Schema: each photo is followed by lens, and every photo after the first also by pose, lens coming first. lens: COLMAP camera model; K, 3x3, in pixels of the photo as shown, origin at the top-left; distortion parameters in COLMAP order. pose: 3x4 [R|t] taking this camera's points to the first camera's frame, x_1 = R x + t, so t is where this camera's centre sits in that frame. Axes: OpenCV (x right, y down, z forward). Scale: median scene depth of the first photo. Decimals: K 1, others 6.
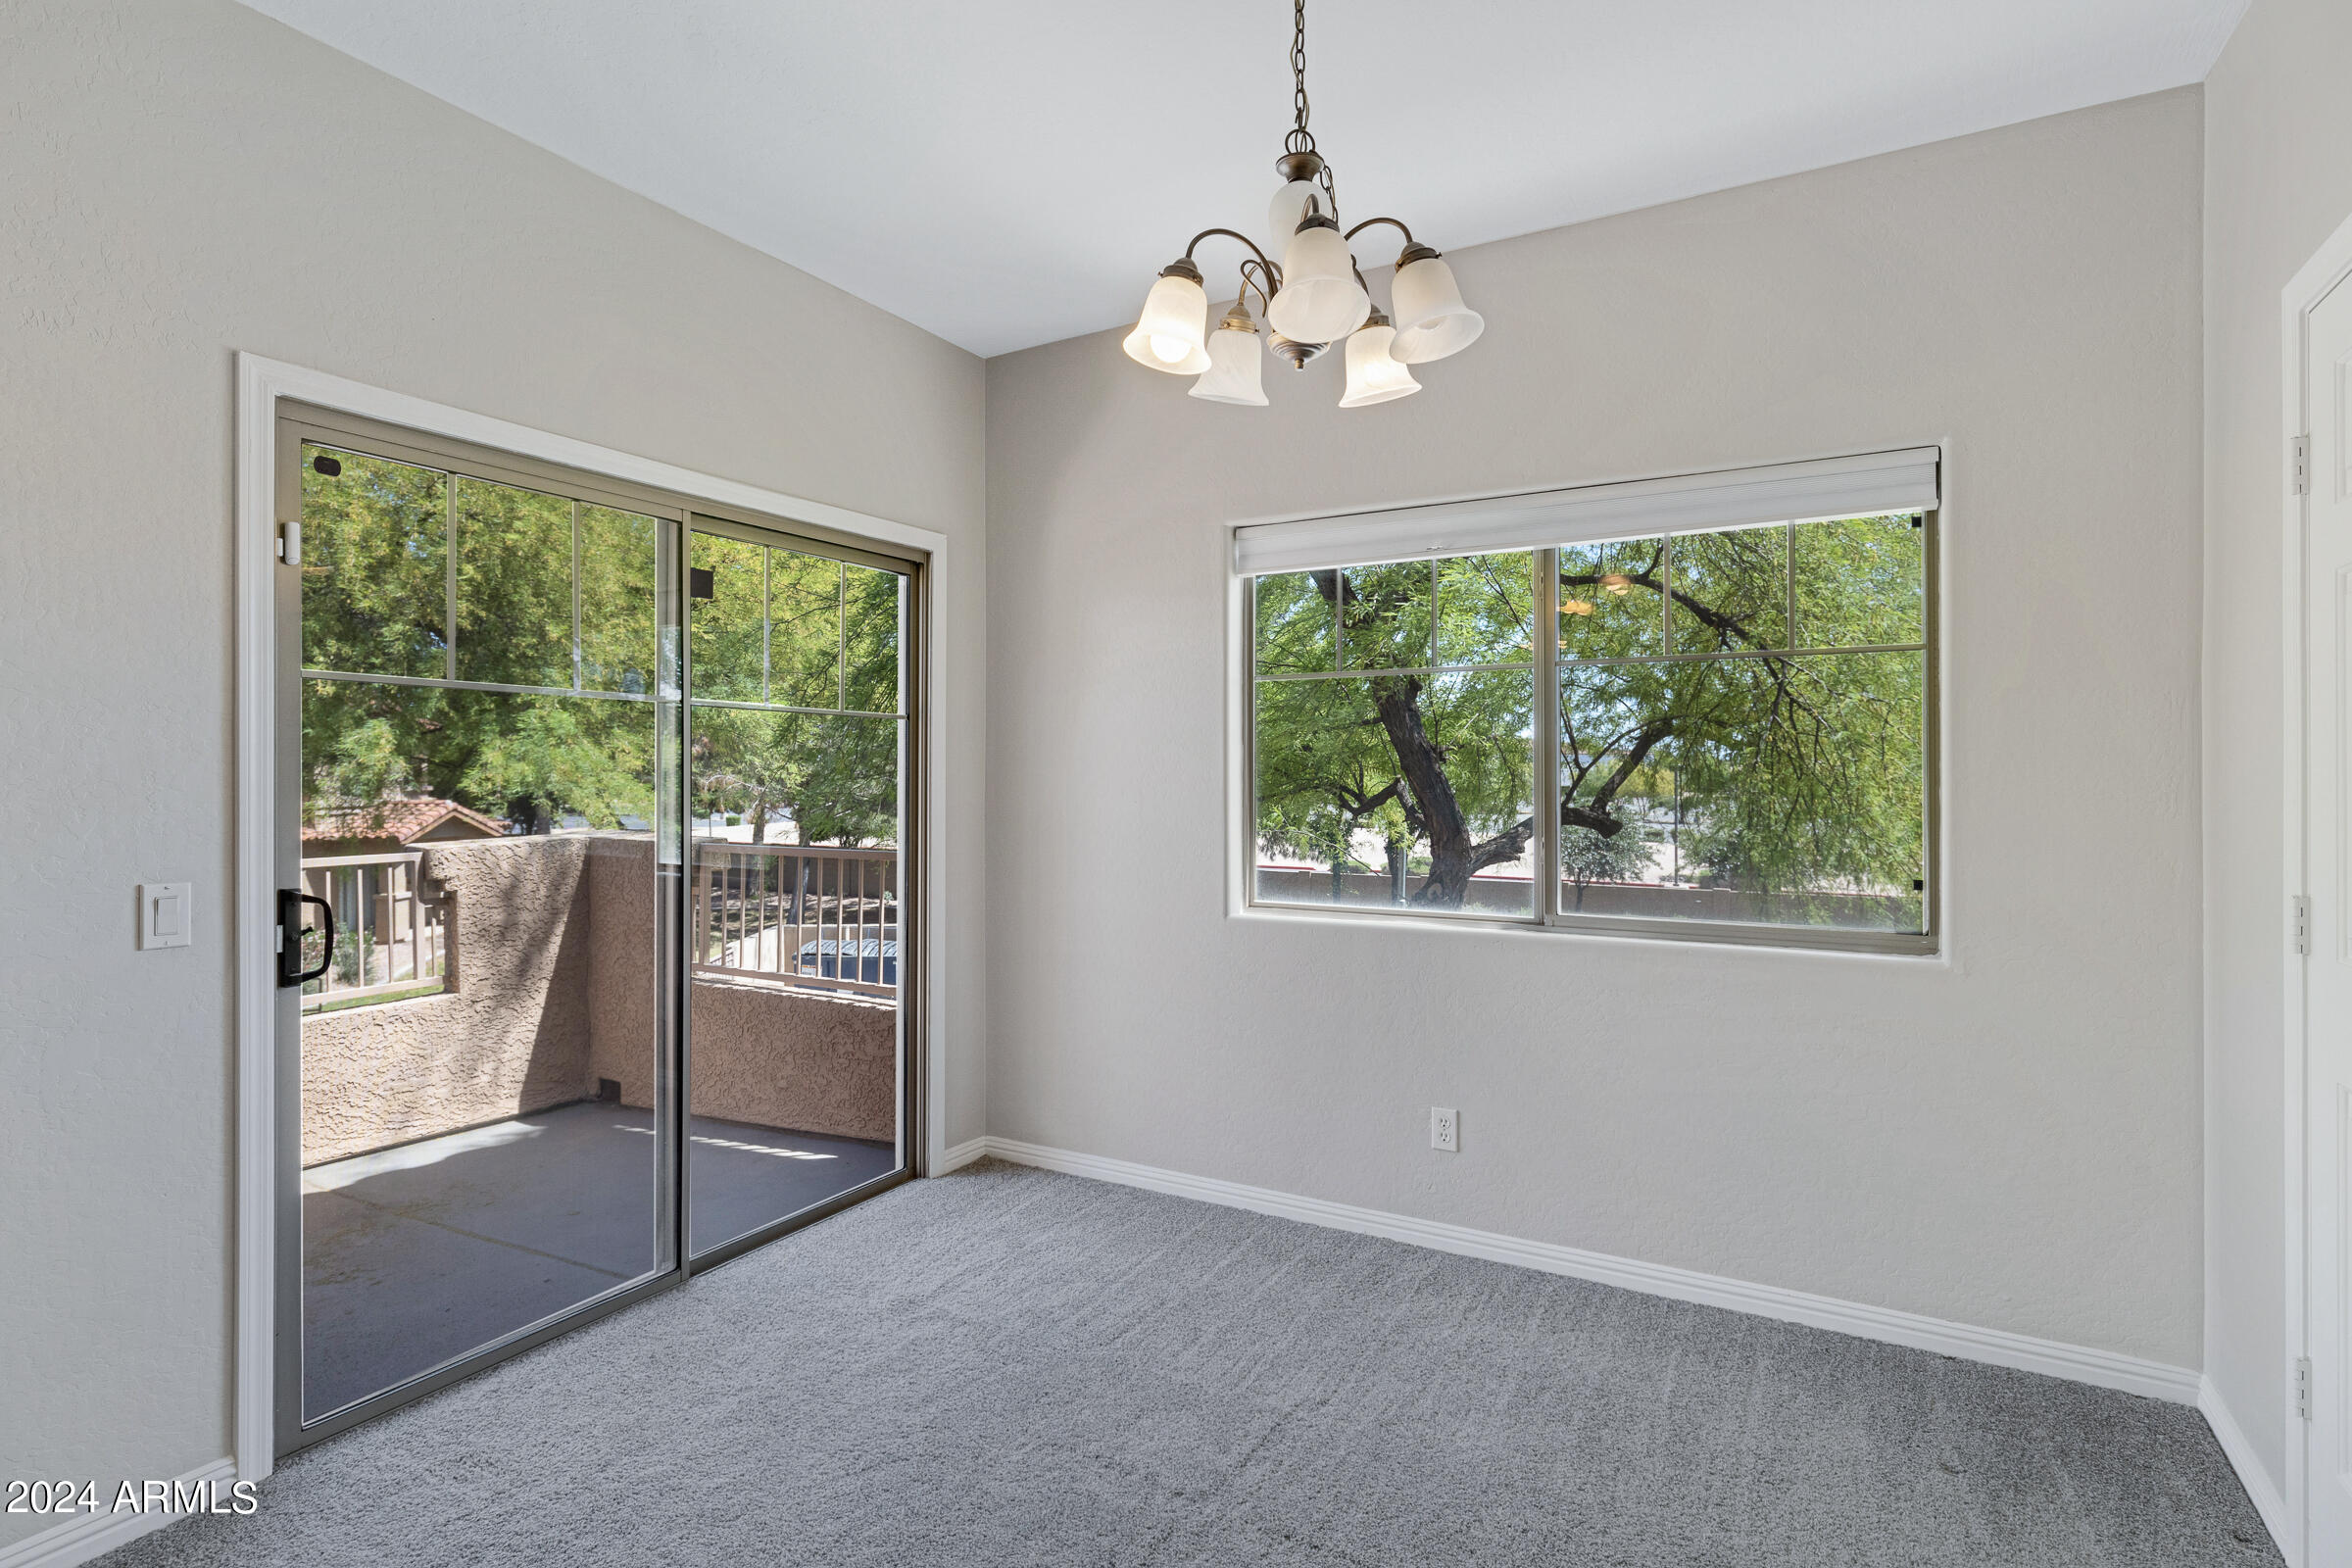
lens RADIAL K [[1158.9, 0, 1195.8], [0, 1158.9, 768.0], [0, 0, 1]] dist [0.001833, -0.001196]
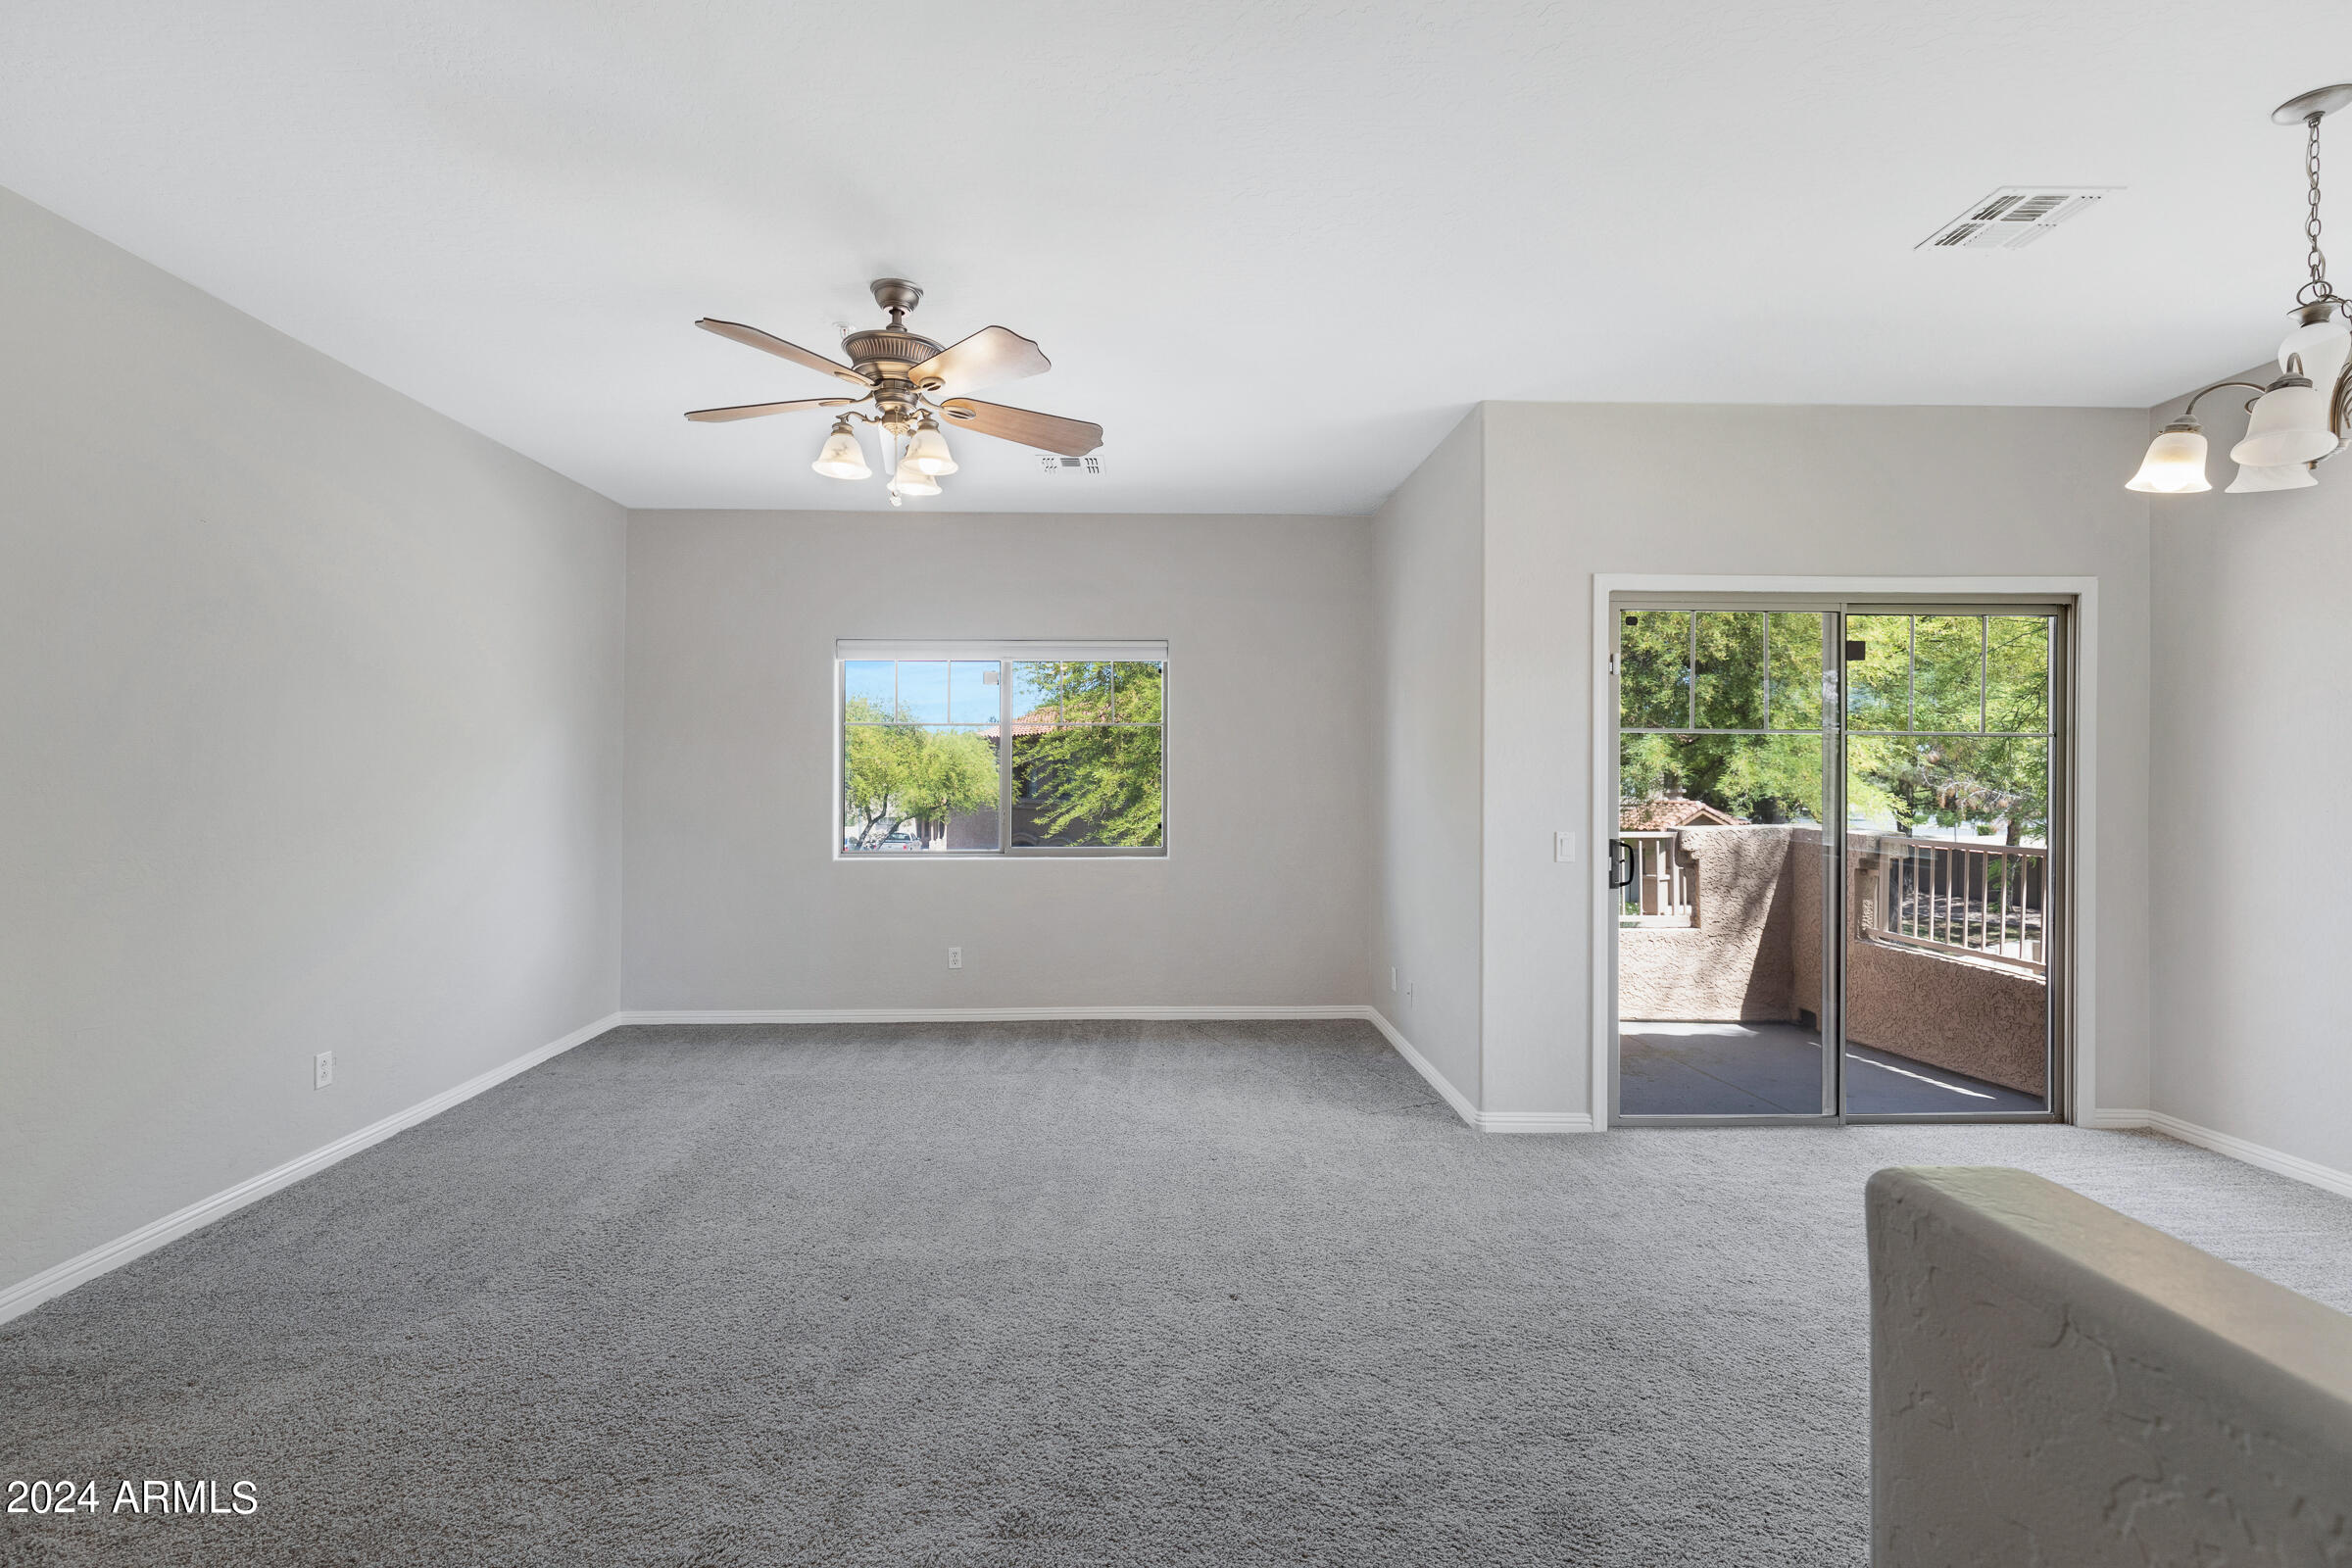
lens RADIAL K [[1066.4, 0, 1156.3], [0, 1066.4, 773.5], [0, 0, 1]] dist [0.004853, 0.000164]
pose [[0.503332, 0.001048, -0.864092, 0.194139], [-0.001782, 0.999998, 0.000175, -0.002527], [0.864091, 0.001451, 0.503333, -0.288705]]
